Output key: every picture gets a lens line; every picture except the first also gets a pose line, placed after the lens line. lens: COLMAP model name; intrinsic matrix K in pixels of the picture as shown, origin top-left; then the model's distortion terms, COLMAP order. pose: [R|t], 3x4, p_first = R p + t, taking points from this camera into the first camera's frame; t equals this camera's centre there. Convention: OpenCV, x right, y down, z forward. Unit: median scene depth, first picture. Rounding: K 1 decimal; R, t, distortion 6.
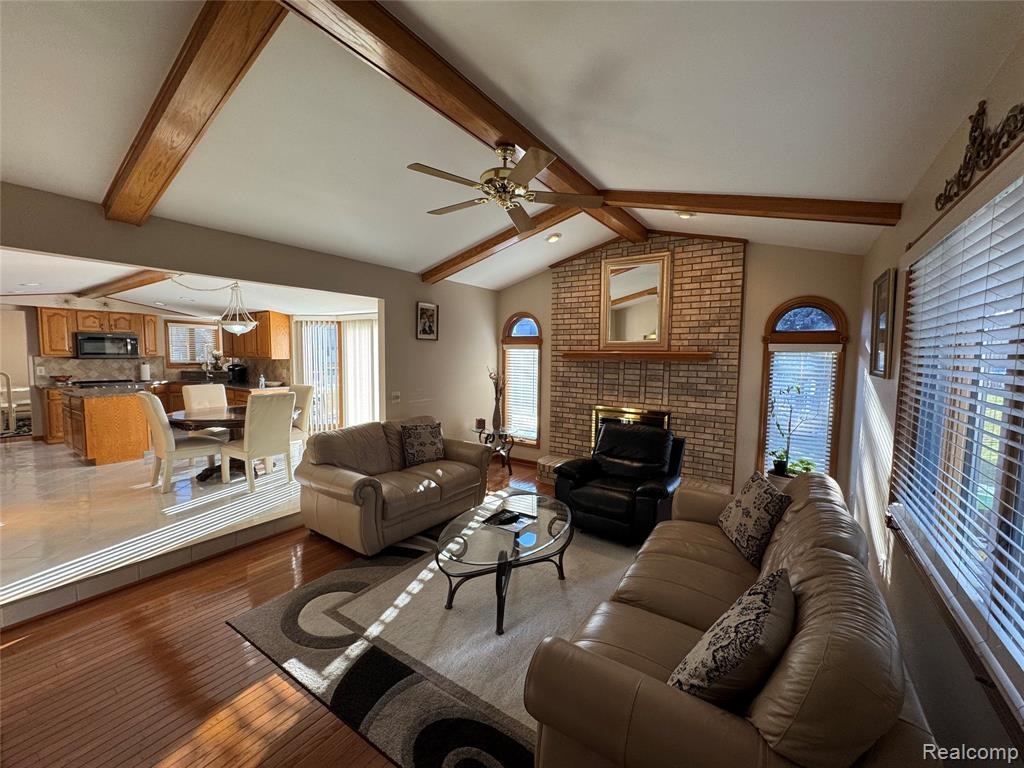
lens RADIAL K [[409.0, 0, 511.6], [0, 409.0, 382.6], [0, 0, 1]] dist [-0.003926, 0.000237]
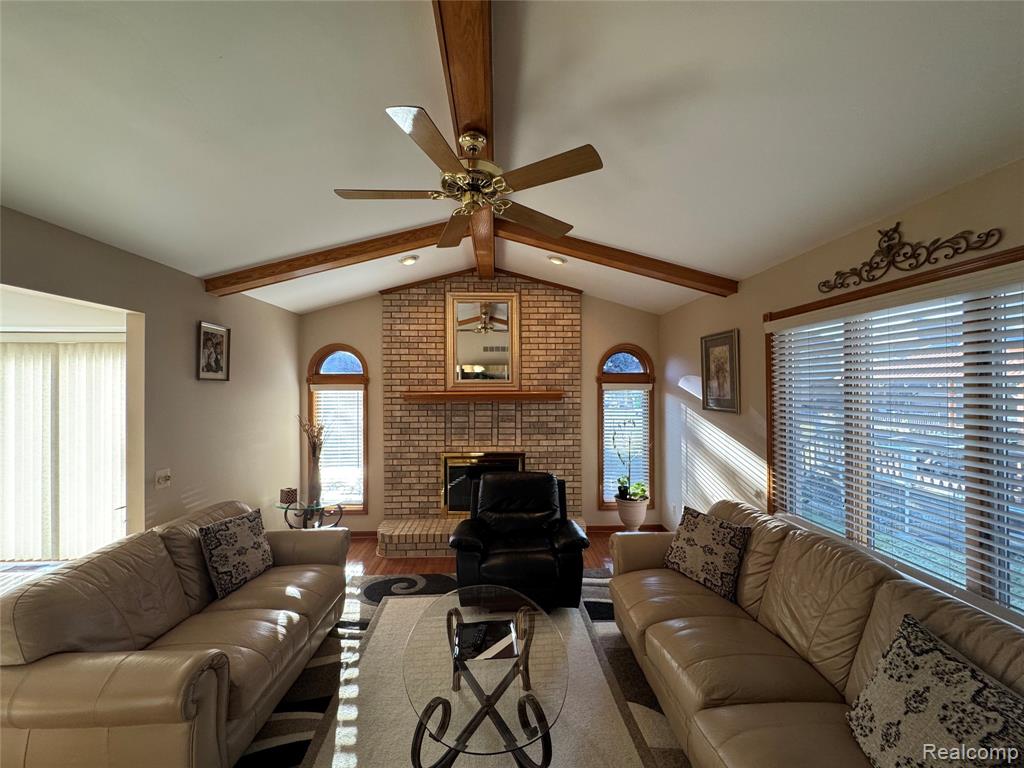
lens RADIAL K [[409.0, 0, 511.5], [0, 409.0, 383.1], [0, 0, 1]] dist [-0.003926, 0.000237]
pose [[0.800557, -0.009606, 0.599180, -0.213210], [0.055977, 0.996698, -0.058811, -0.035896], [-0.596636, 0.080622, 0.798452, 0.201111]]
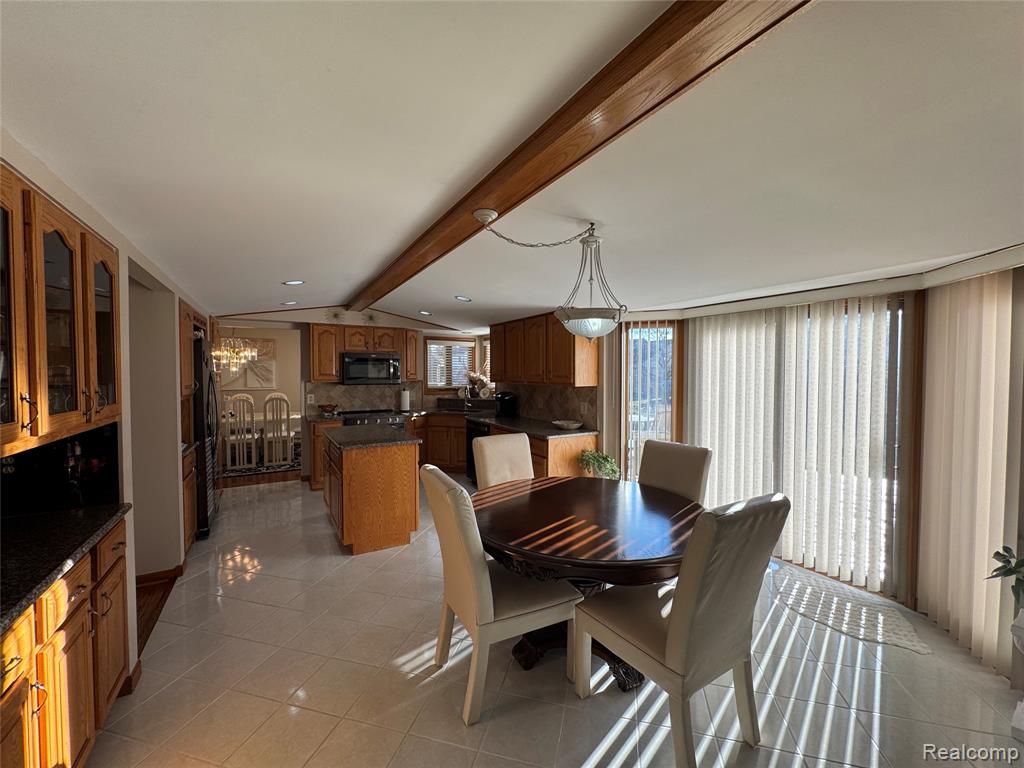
lens RADIAL K [[409.0, 0, 512.1], [0, 409.0, 384.4], [0, 0, 1]] dist [-0.003926, 0.000237]
pose [[0.903817, 0.002809, -0.427910, -0.525302], [-0.020531, 0.999111, -0.036806, -0.046448], [0.427426, 0.042052, 0.903072, 0.520416]]
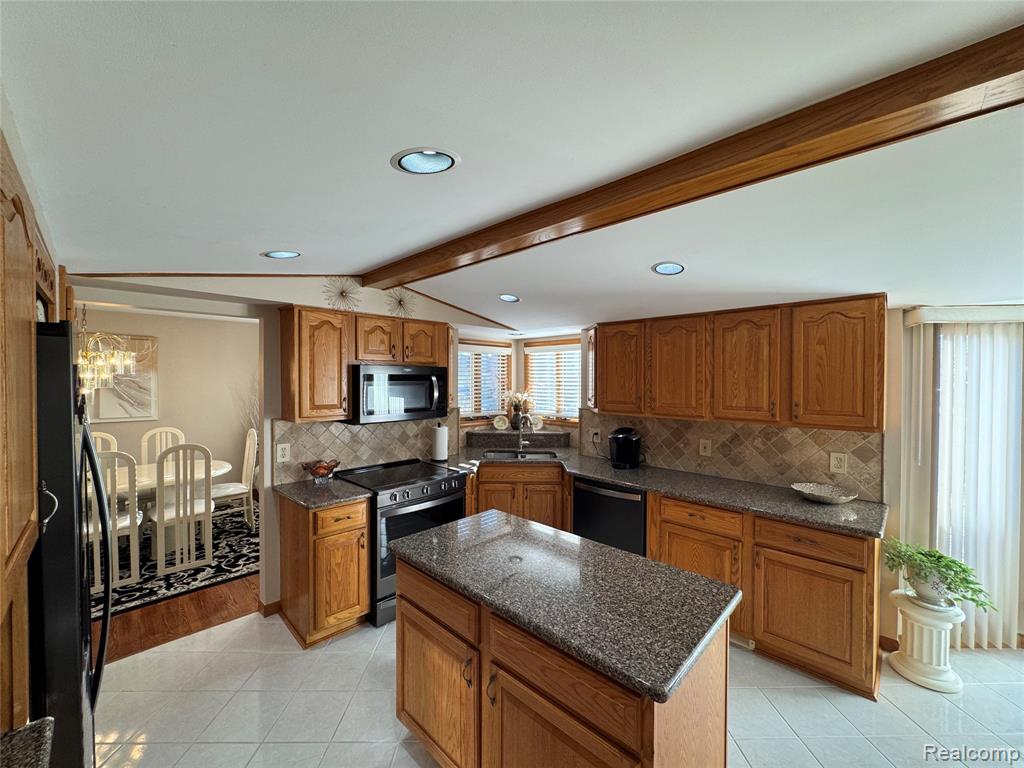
lens RADIAL K [[409.0, 0, 512.3], [0, 409.0, 384.3], [0, 0, 1]] dist [-0.003926, 0.000237]
pose [[0.985222, -0.006389, -0.171163, -1.069765], [-0.003022, 0.998500, -0.054670, -0.101374], [0.171255, 0.054380, 0.983725, 0.771133]]
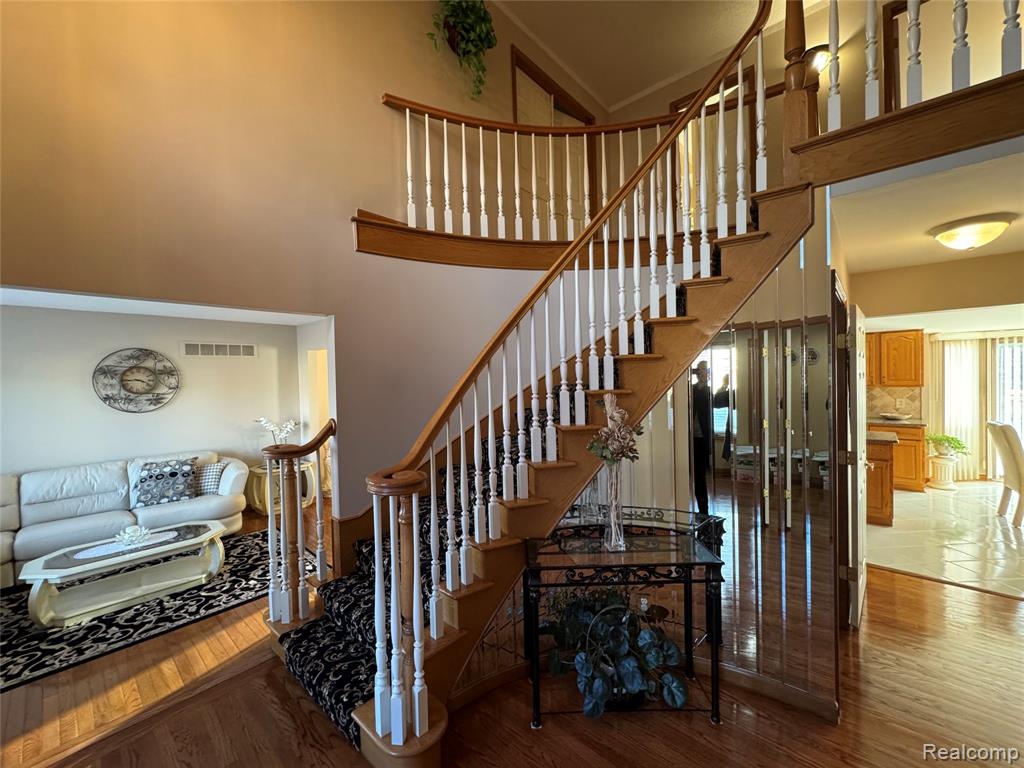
lens RADIAL K [[409.0, 0, 512.4], [0, 409.0, 385.2], [0, 0, 1]] dist [-0.003926, 0.000237]
pose [[0.991017, -0.035152, -0.129032, -1.675258], [0.029784, 0.998618, -0.043300, -0.064582], [0.130375, 0.039068, 0.990695, 0.085829]]
